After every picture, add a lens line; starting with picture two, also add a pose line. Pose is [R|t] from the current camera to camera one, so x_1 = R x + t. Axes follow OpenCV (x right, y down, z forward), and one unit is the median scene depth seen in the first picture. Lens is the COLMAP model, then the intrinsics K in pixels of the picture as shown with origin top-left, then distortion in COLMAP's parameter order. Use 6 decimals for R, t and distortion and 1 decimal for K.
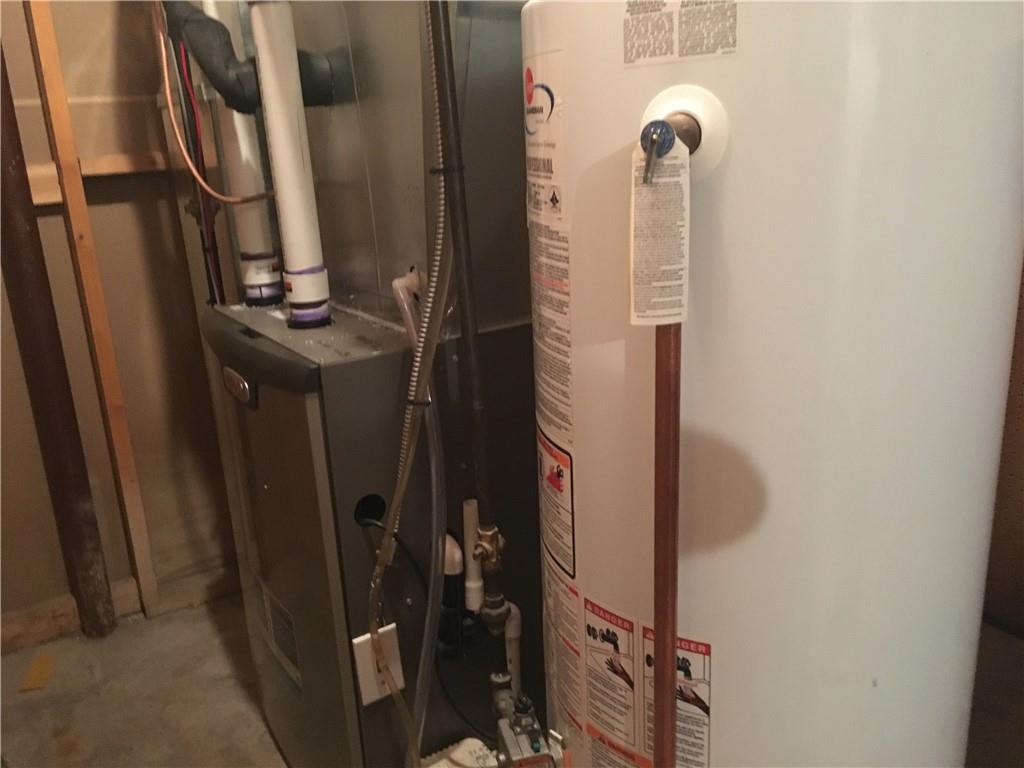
lens RADIAL K [[873.7, 0, 507.8], [0, 873.7, 380.8], [0, 0, 1]] dist [0.077448, -0.102085]
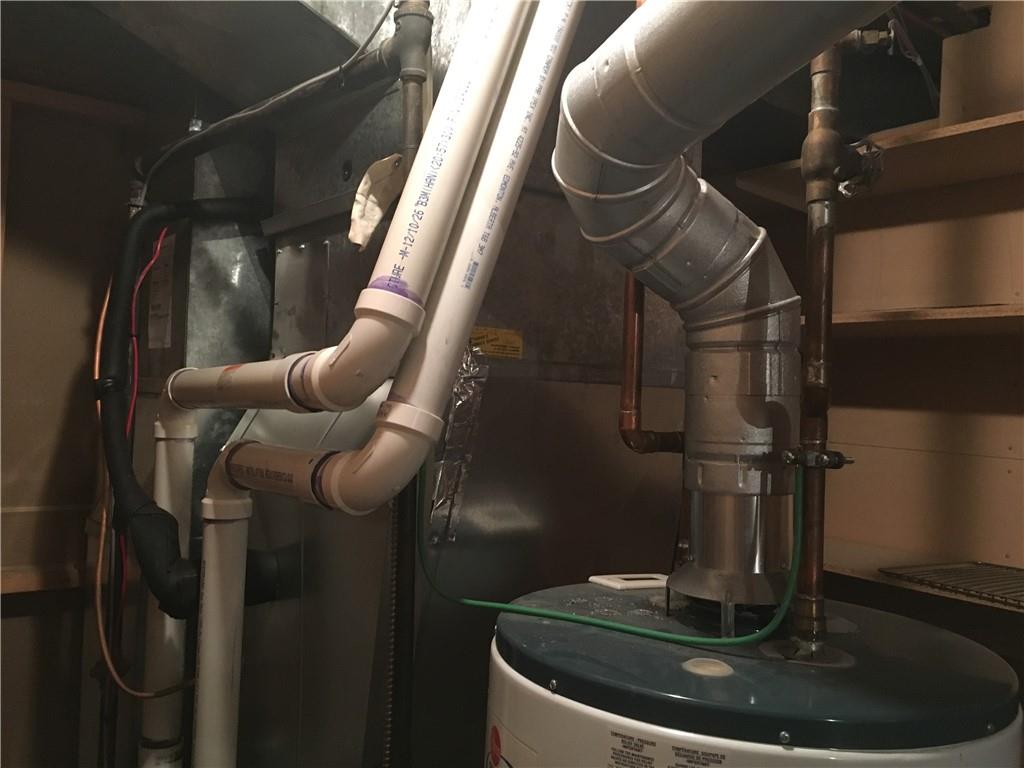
lens RADIAL K [[873.7, 0, 507.8], [0, 873.7, 380.8], [0, 0, 1]] dist [0.077448, -0.102085]
pose [[0.989986, 0.112087, 0.085813, -0.058670], [-0.085068, 0.958814, -0.270997, -0.311505], [-0.112654, 0.260983, 0.958748, -0.003394]]
